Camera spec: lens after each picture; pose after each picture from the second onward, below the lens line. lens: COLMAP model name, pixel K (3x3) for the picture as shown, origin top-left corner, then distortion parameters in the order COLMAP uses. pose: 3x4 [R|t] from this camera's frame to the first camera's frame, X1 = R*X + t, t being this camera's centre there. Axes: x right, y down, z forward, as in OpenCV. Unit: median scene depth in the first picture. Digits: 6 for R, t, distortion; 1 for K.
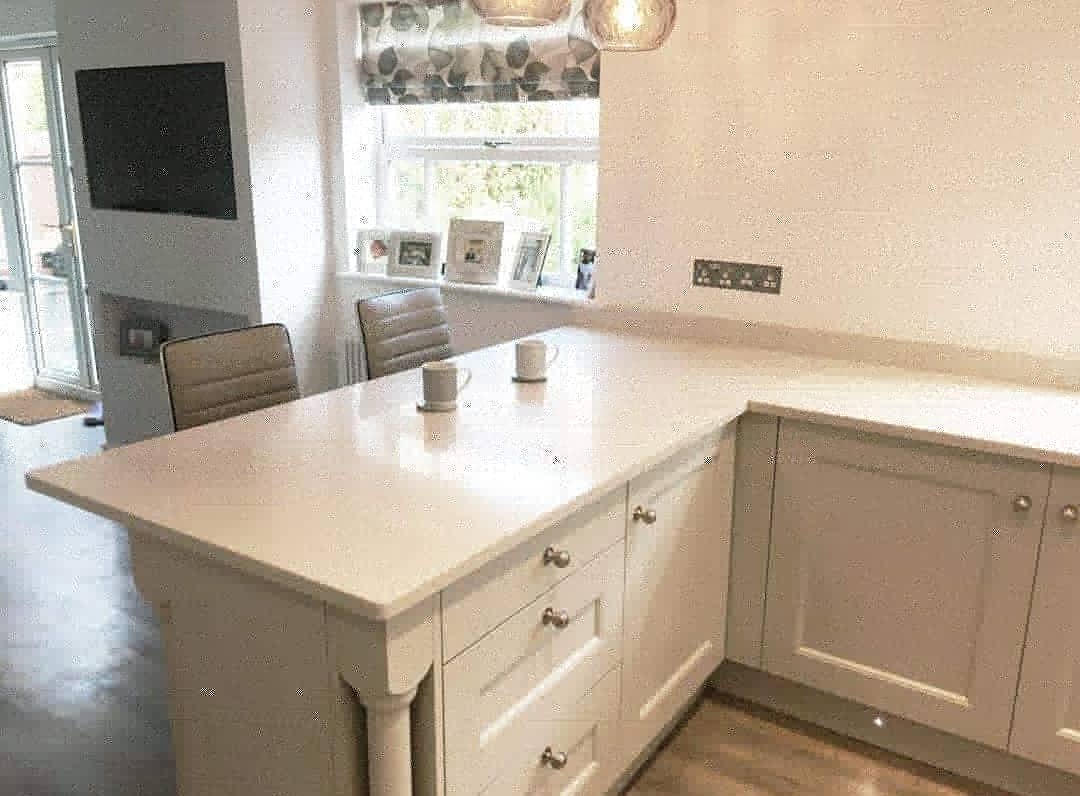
lens RADIAL K [[986.7, 0, 497.2], [0, 986.7, 412.4], [0, 0, 1]] dist [0.011171, 0.000000]
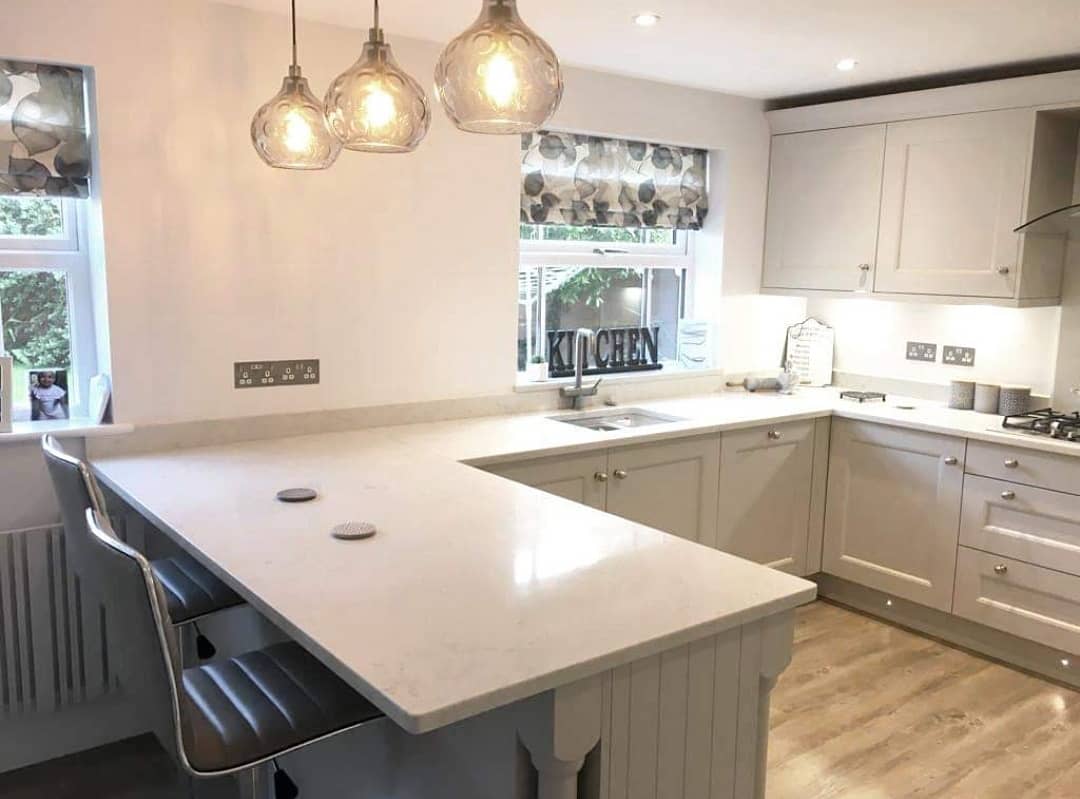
lens RADIAL K [[897.8, 0, 533.1], [0, 897.8, 401.0], [0, 0, 1]] dist [0.074599, -0.035452]
pose [[0.311343, -0.143855, 0.939346, -0.841273], [0.232466, 0.969973, 0.071495, -0.158380], [-0.921425, 0.196107, 0.335436, 0.576970]]
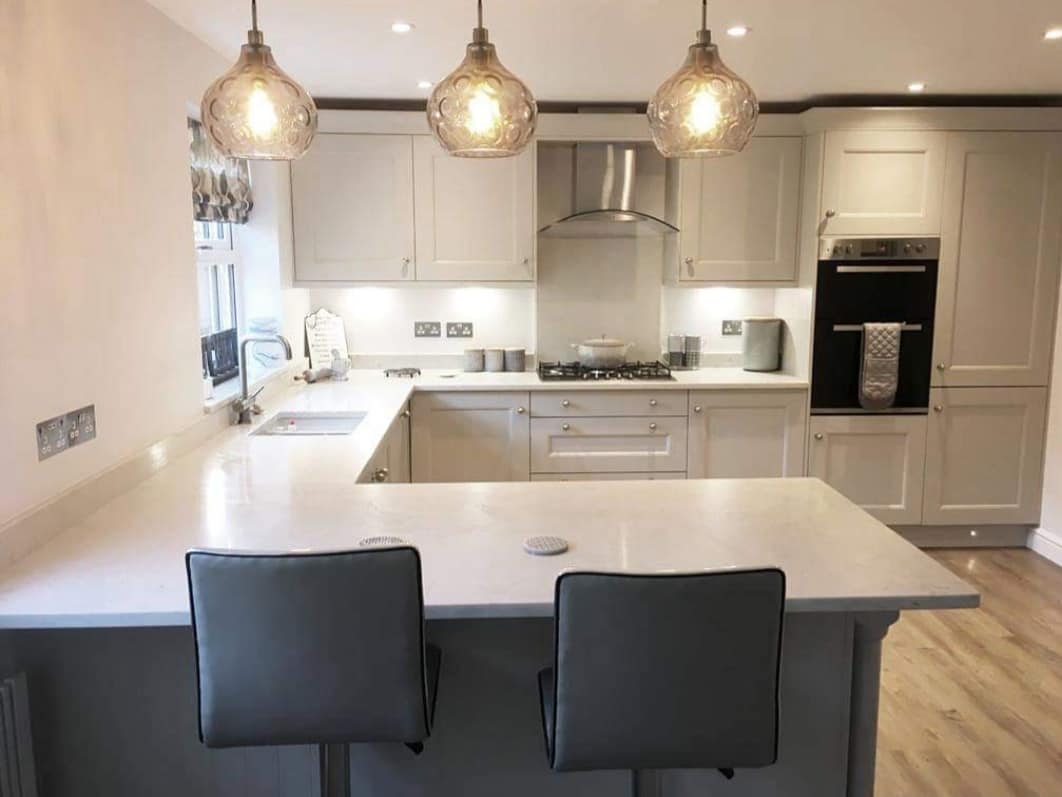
lens RADIAL K [[906.4, 0, 530.5], [0, 906.4, 395.7], [0, 0, 1]] dist [0.013930, -0.001603]
pose [[-0.604073, -0.127627, 0.786643, -0.734015], [0.208108, 0.927580, 0.310302, -0.428360], [-0.769277, 0.351151, -0.533766, 1.514473]]
